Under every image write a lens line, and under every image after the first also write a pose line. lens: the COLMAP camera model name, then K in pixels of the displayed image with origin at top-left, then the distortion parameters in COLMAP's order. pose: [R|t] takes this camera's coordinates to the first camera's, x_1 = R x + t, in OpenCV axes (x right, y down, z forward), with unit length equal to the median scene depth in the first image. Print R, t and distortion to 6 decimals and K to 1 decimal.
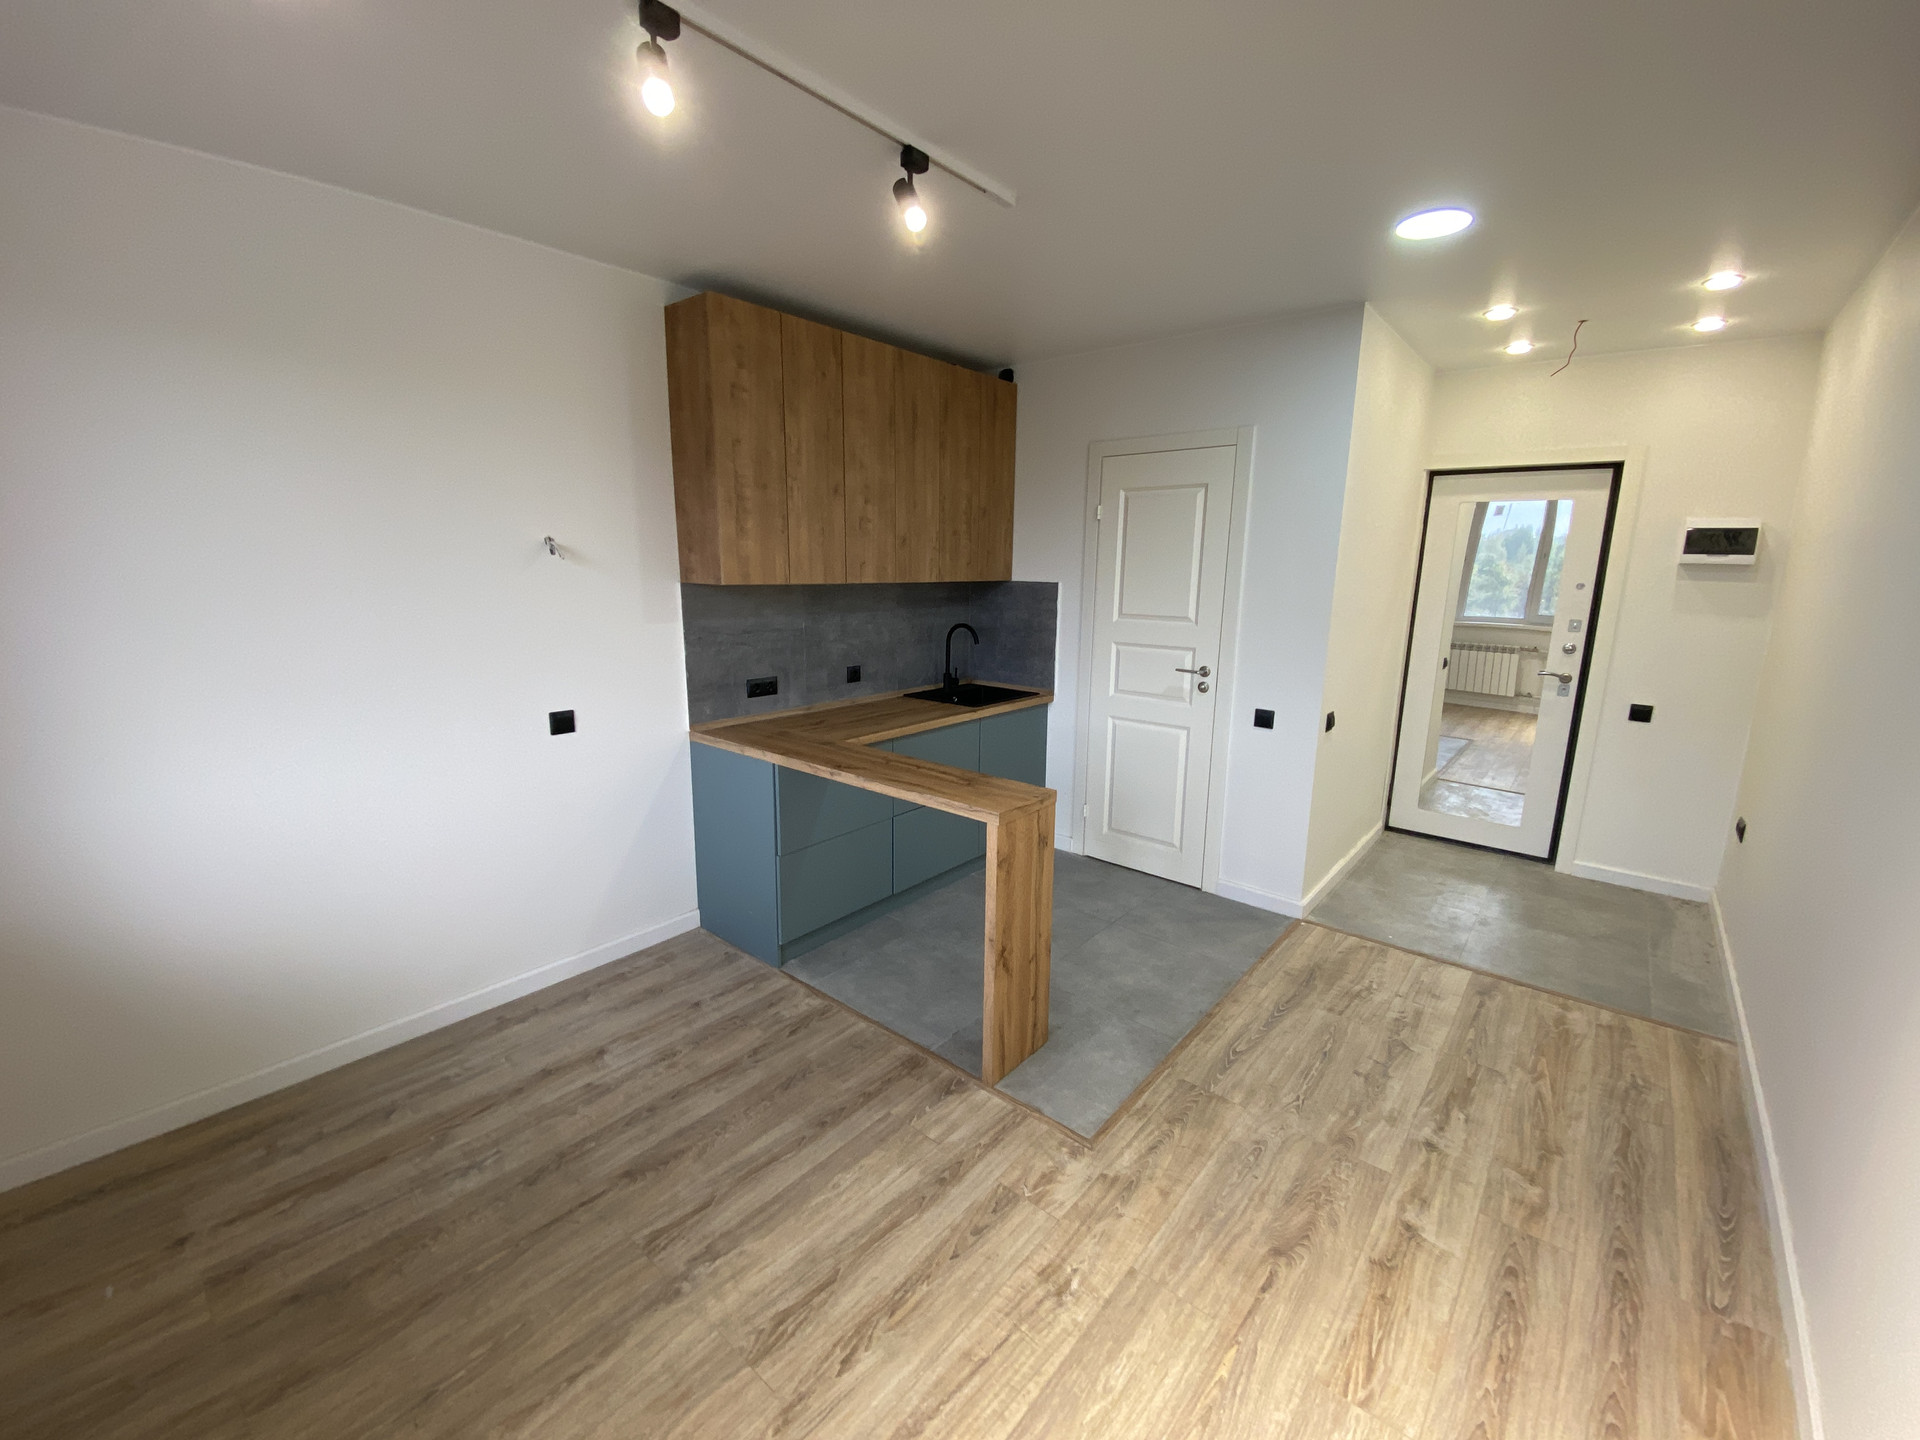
lens RADIAL K [[790.6, 0, 968.4], [0, 790.6, 713.7], [0, 0, 1]] dist [0.047061, -0.002326]
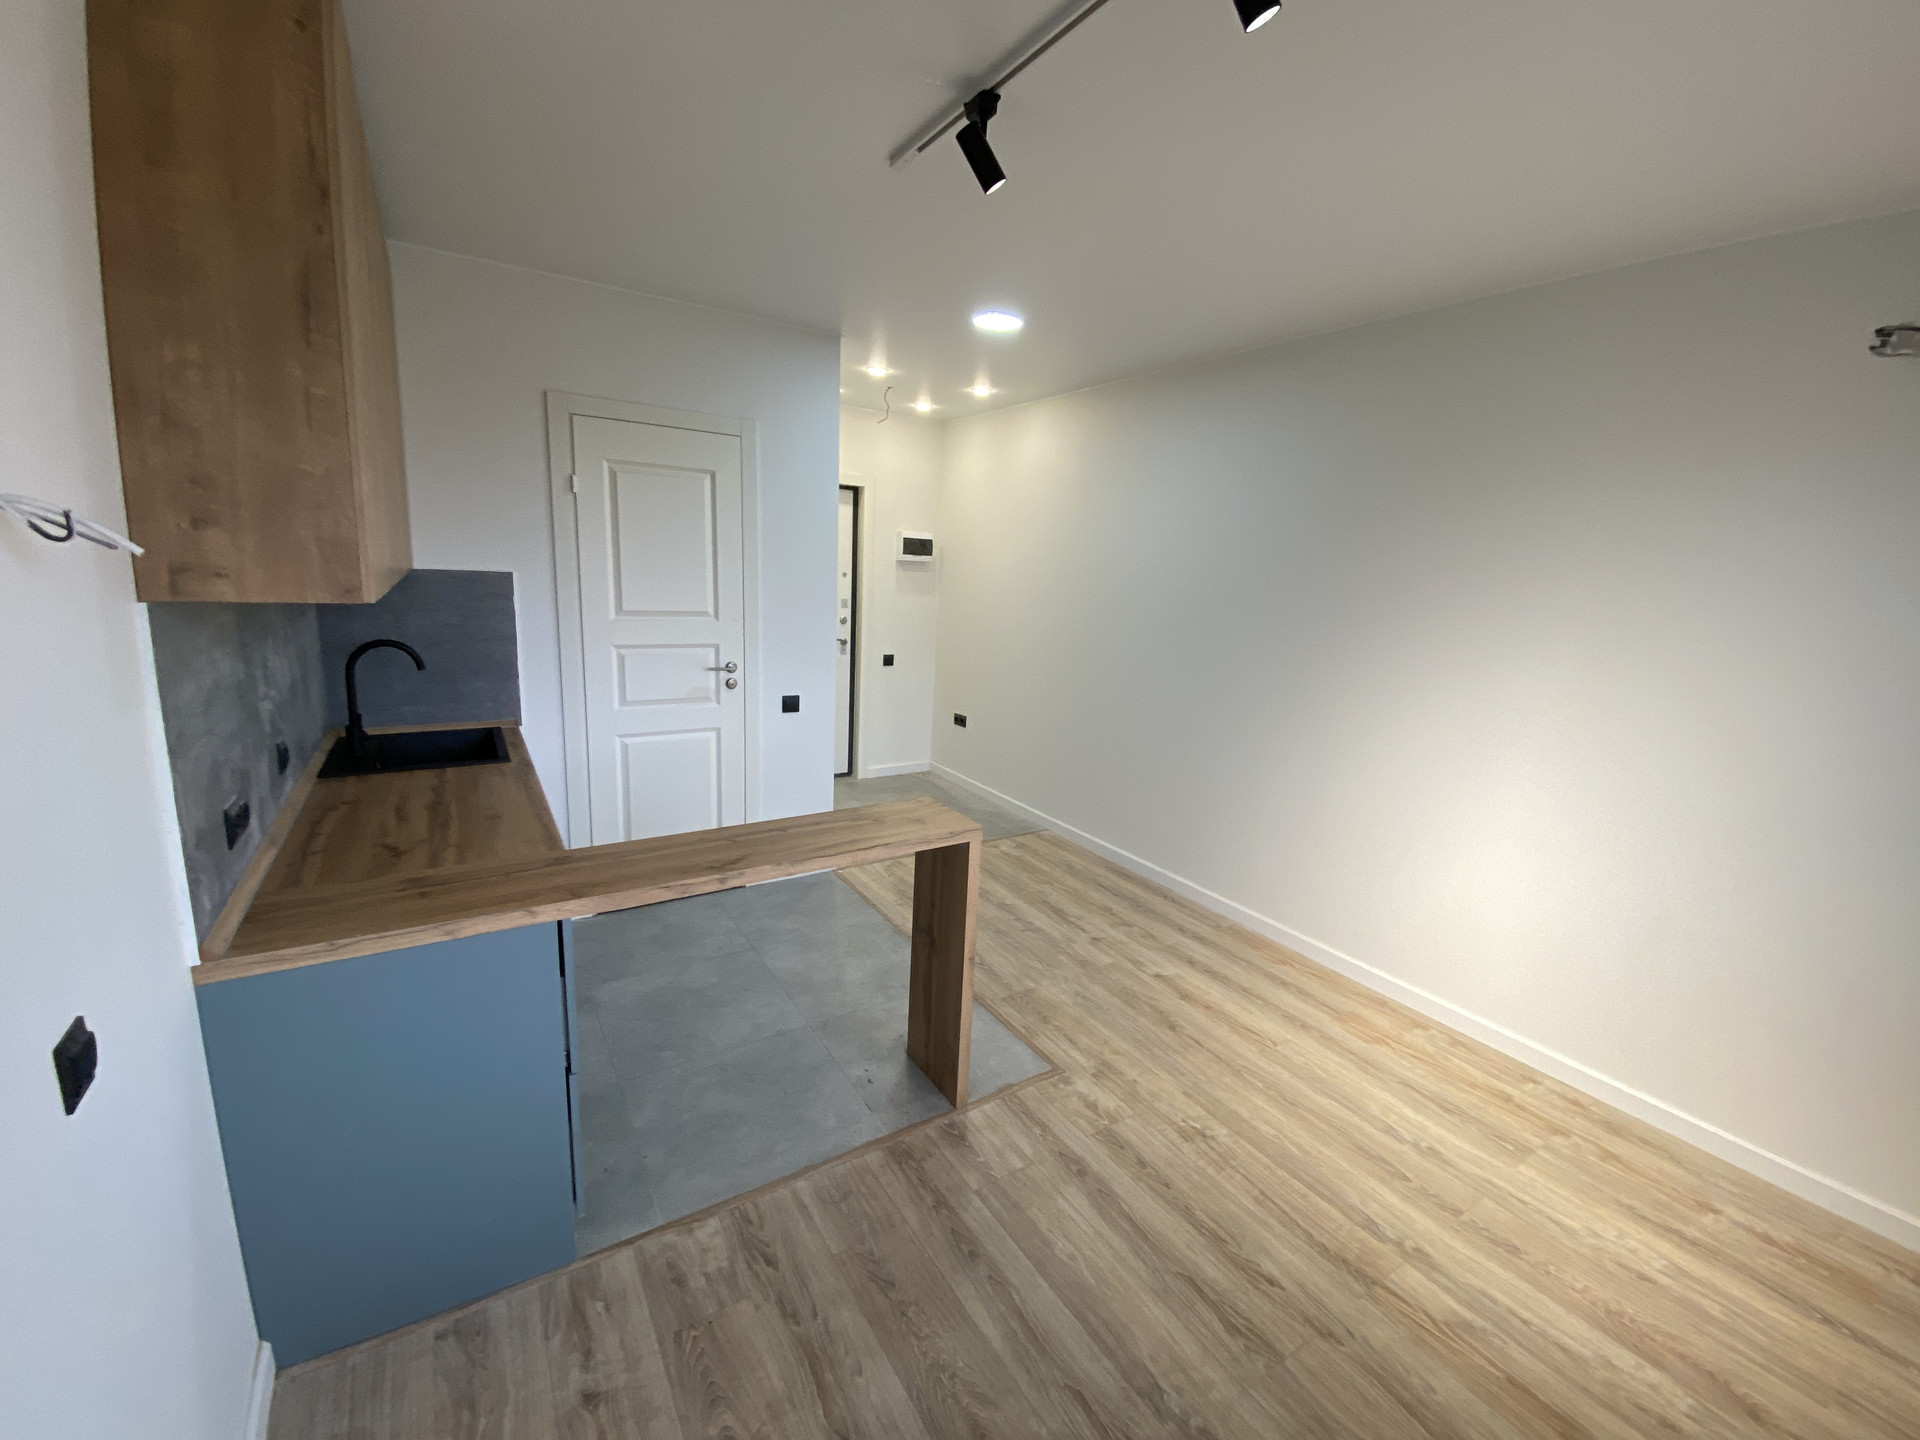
lens RADIAL K [[790.6, 0, 964.4], [0, 790.6, 715.7], [0, 0, 1]] dist [0.047061, -0.002326]
pose [[0.299791, -0.183497, 0.936191, -0.874996], [0.136597, 0.979473, 0.148238, -0.162843], [-0.944175, 0.083440, 0.318703, 0.701163]]
